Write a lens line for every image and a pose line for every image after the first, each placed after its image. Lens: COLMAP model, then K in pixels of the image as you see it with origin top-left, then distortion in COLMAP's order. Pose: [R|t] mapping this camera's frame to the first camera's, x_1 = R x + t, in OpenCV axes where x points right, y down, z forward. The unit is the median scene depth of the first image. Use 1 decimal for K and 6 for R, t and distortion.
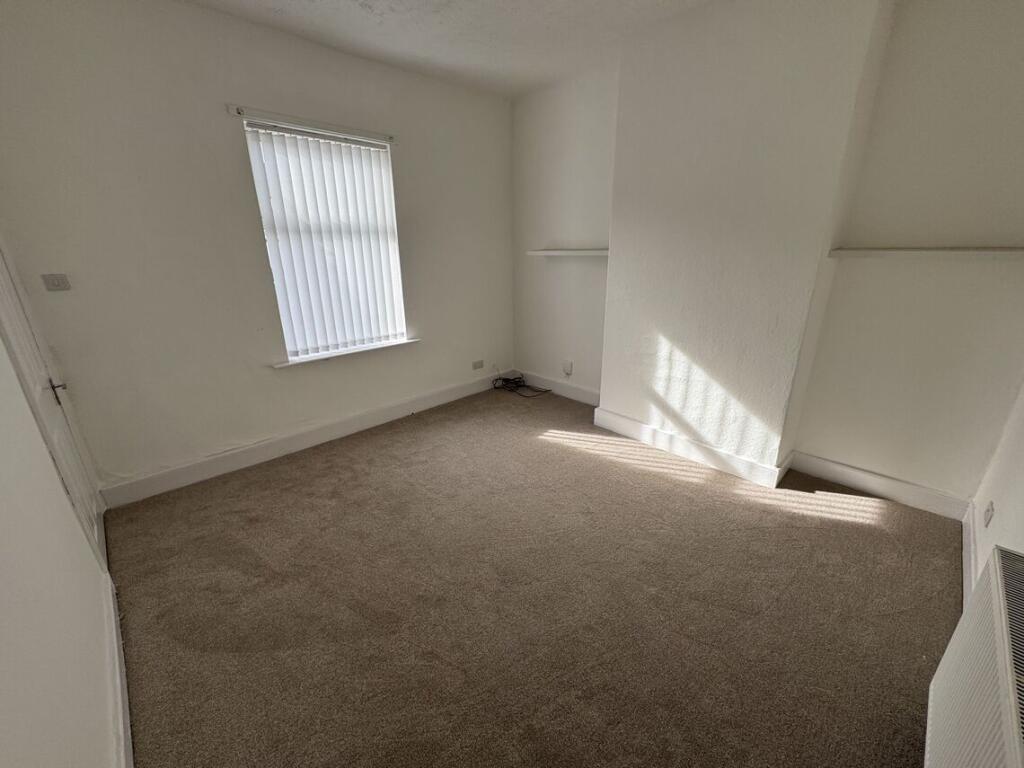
lens RADIAL K [[406.7, 0, 510.8], [0, 406.7, 381.6], [0, 0, 1]] dist [-0.000728, 0.001103]
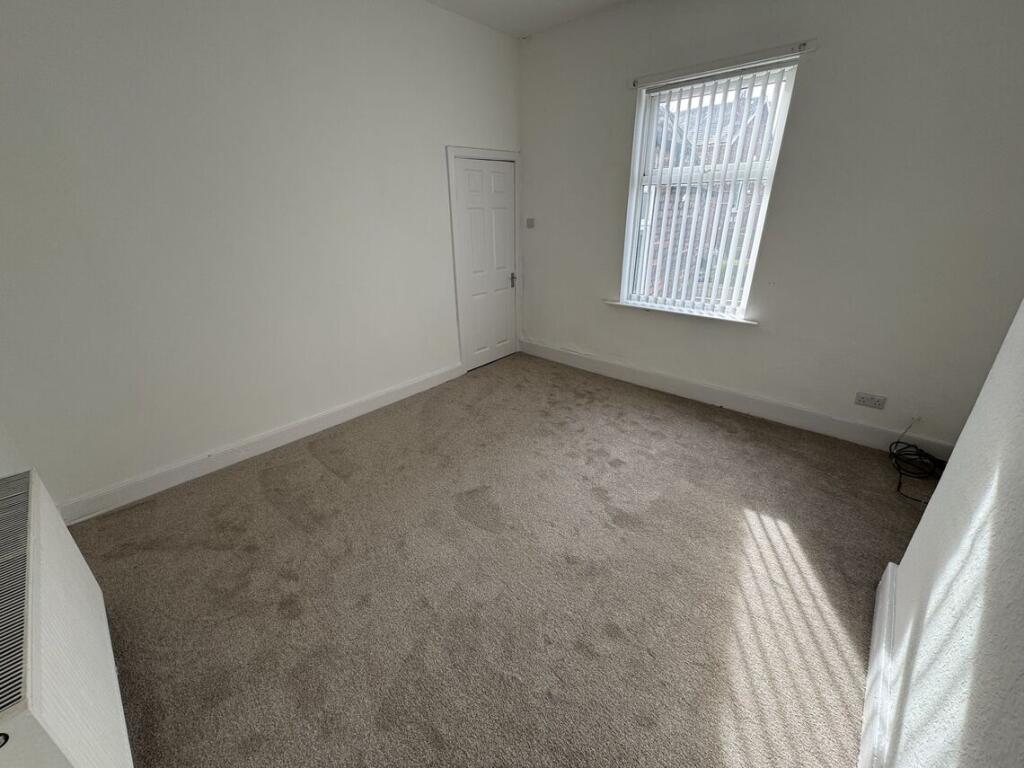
lens RADIAL K [[406.7, 0, 513.9], [0, 406.7, 382.1], [0, 0, 1]] dist [-0.000728, 0.001103]
pose [[0.070033, 0.396610, -0.915312, 0.596833], [-0.303932, 0.882423, 0.359104, -0.171367], [0.950116, 0.253044, 0.182342, 0.536097]]
